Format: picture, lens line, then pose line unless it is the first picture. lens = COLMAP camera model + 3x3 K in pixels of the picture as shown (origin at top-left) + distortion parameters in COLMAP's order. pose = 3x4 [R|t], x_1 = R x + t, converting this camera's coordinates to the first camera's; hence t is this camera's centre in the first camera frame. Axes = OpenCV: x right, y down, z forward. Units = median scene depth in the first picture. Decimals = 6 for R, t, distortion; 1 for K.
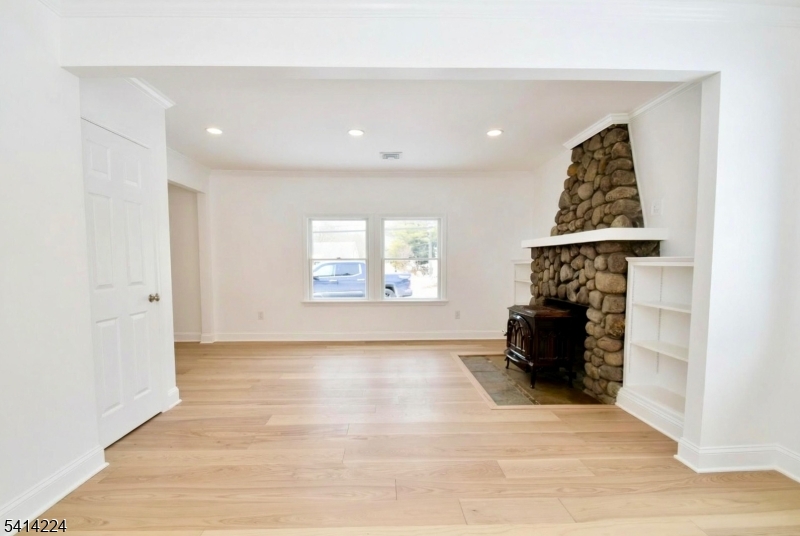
lens RADIAL K [[397.1, 0, 396.6], [0, 397.1, 289.2], [0, 0, 1]] dist [0.001153, 0.000163]
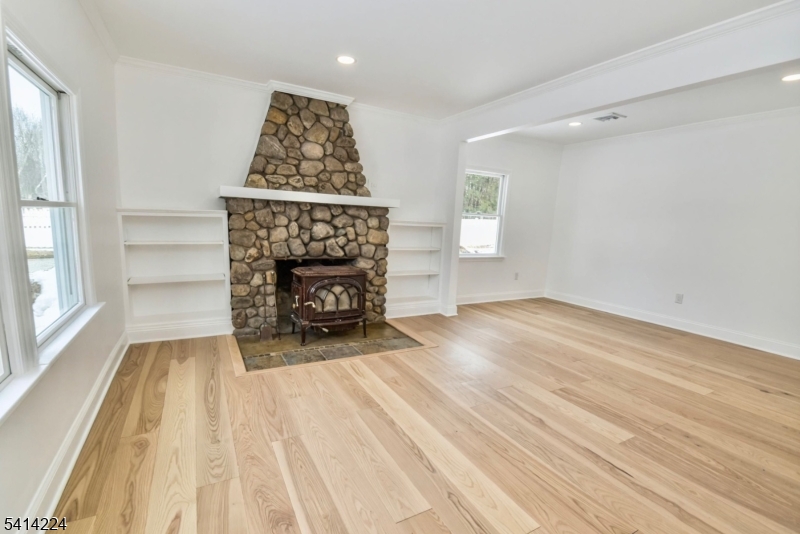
lens RADIAL K [[351.6, 0, 397.5], [0, 351.6, 280.8], [0, 0, 1]] dist [-0.013539, -0.000443]
pose [[-0.458058, -0.175599, 0.871405, -0.543908], [0.012215, 0.978958, 0.203694, -0.107098], [-0.888838, 0.103948, -0.446275, 1.381939]]
